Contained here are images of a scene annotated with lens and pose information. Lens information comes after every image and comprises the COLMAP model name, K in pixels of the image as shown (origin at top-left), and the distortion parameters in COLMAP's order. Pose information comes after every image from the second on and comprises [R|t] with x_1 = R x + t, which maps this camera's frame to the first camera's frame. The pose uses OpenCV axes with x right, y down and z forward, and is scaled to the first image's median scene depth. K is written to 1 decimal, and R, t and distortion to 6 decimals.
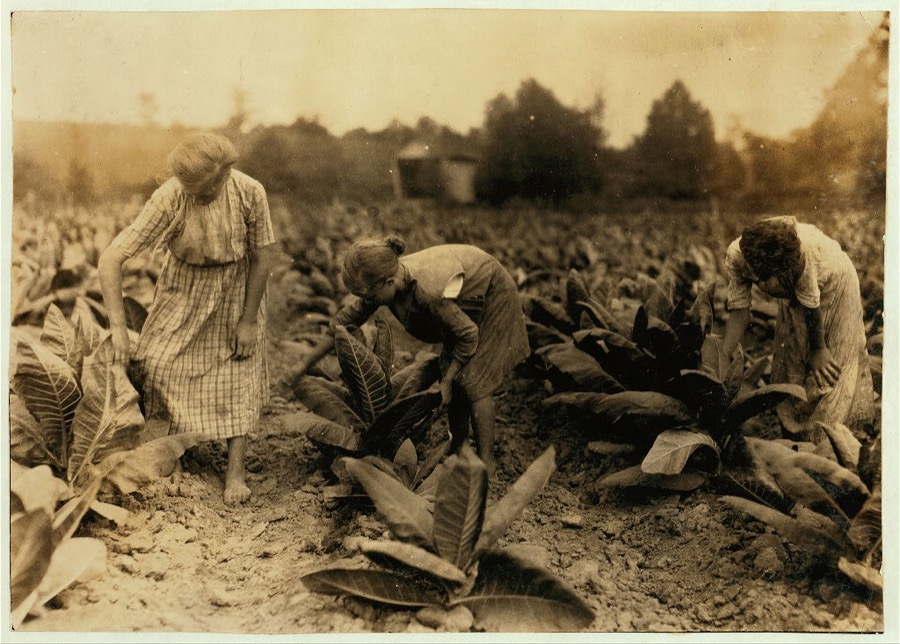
lens RADIAL K [[1122.6, 0, 450.0], [0, 1122.6, 322.0], [0, 0, 1]] dist [-0.017820, 0.042561]
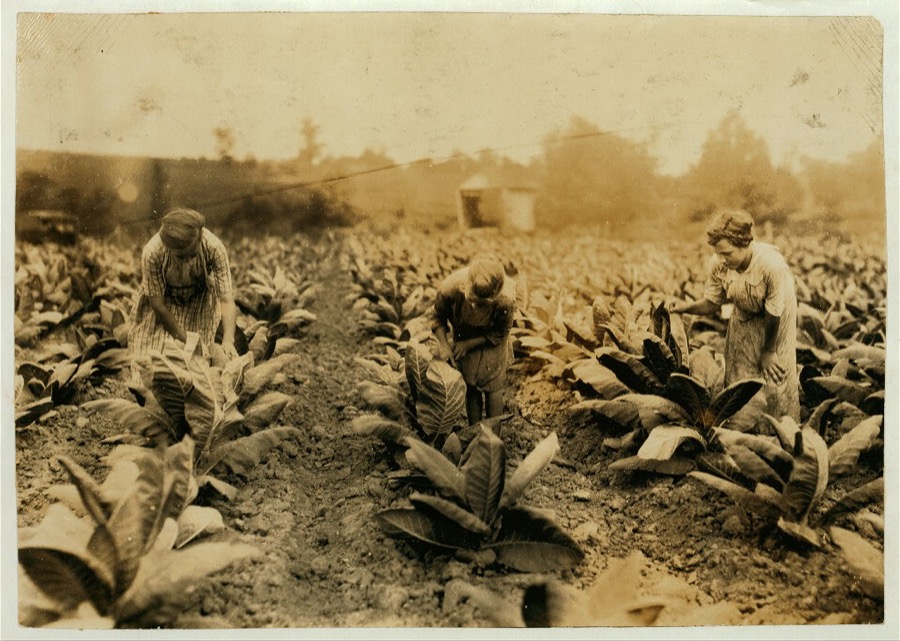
lens RADIAL K [[1093.6, 0, 450.0], [0, 1093.6, 320.5], [0, 0, 1]] dist [0.020306, 0.020402]
pose [[0.998273, -0.006537, -0.058379, 0.031214], [0.005170, 0.999710, -0.023535, 0.006293], [0.058516, 0.023193, 0.998017, -0.236979]]
